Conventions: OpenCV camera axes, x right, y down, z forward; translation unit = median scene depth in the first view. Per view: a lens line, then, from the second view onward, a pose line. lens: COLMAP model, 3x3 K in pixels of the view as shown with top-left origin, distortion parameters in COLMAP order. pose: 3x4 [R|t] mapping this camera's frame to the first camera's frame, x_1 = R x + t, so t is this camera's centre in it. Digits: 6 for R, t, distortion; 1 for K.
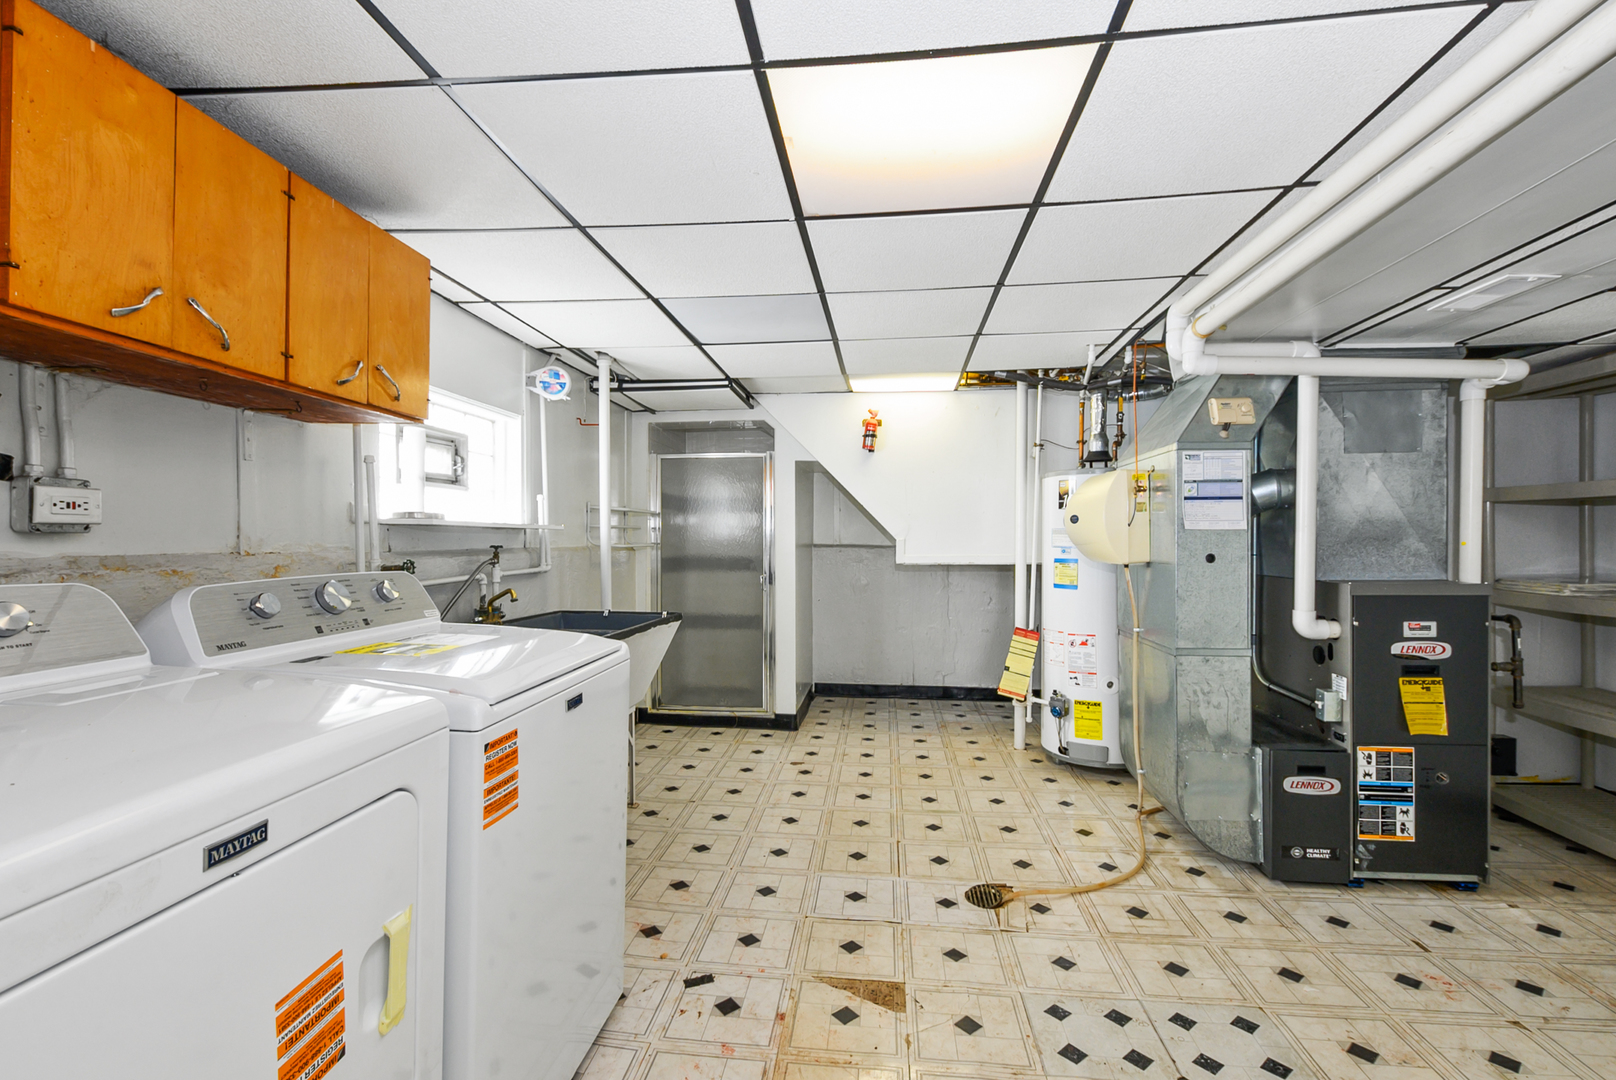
lens RADIAL K [[704.2, 0, 811.6], [0, 704.2, 541.6], [0, 0, 1]] dist [0.005068, -0.000869]
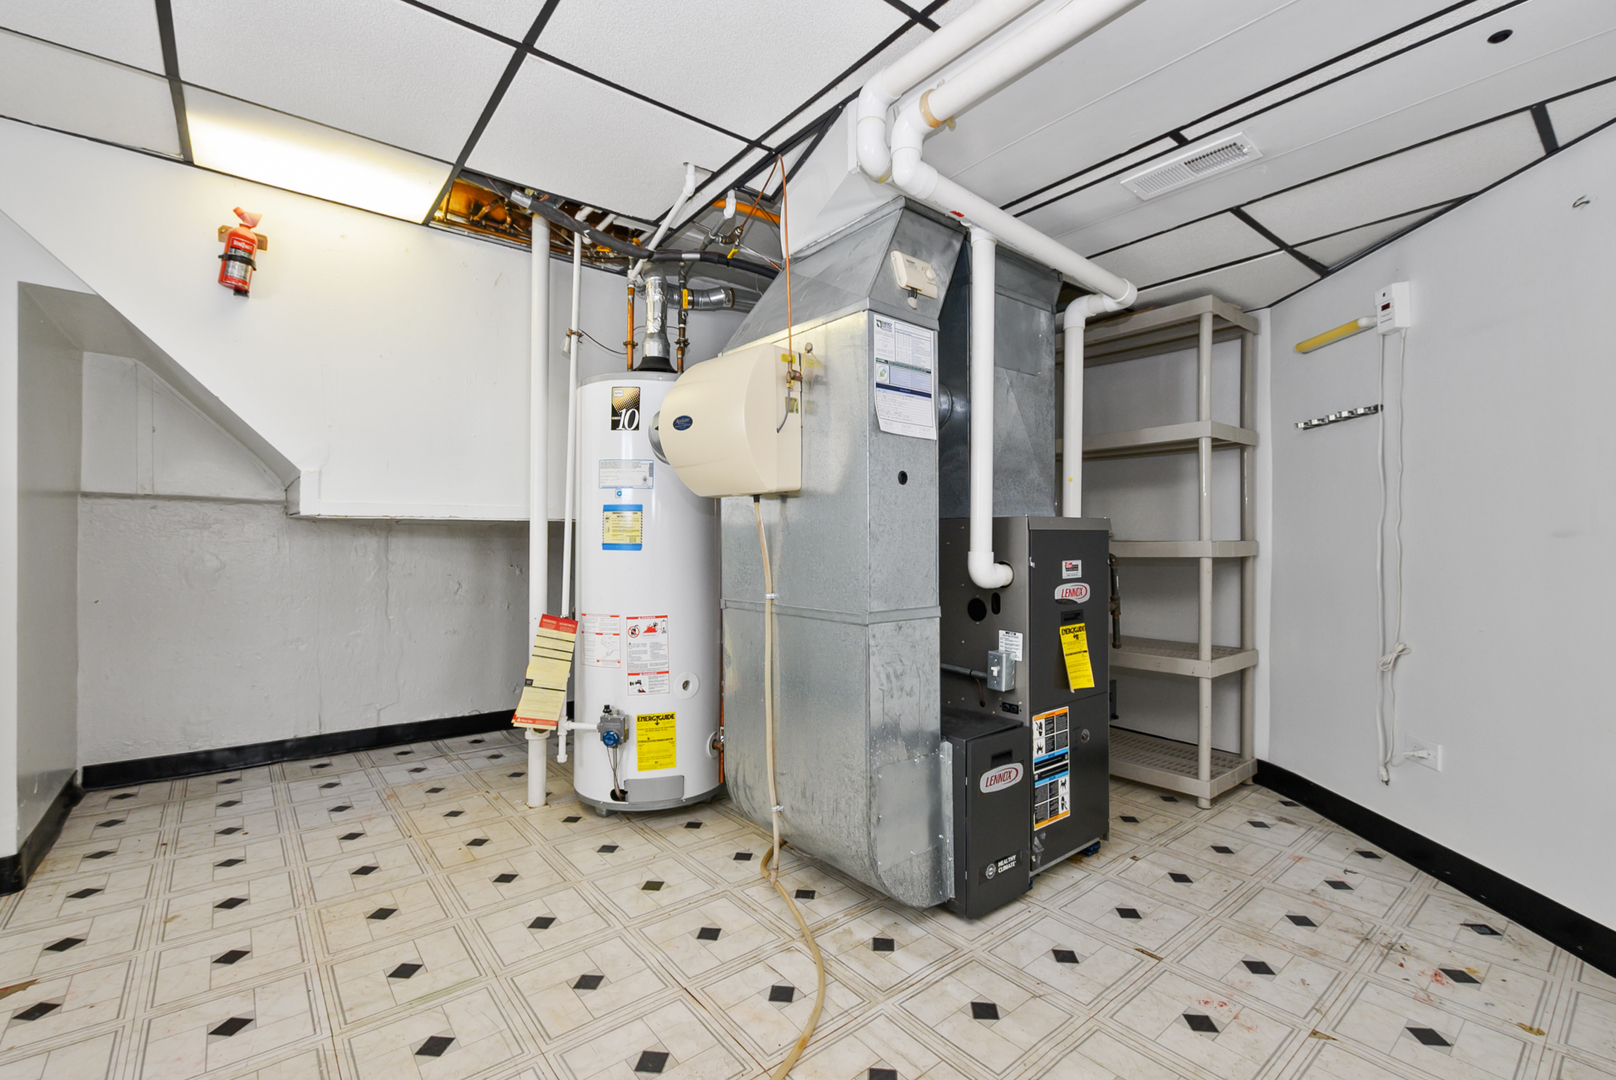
lens RADIAL K [[704.2, 0, 811.6], [0, 704.2, 541.6], [0, 0, 1]] dist [0.005068, -0.000869]
pose [[0.700217, 0.004241, 0.713917, 0.015456], [-0.000672, 0.999986, -0.005281, 0.087322], [-0.713930, 0.003218, 0.700210, 0.571528]]
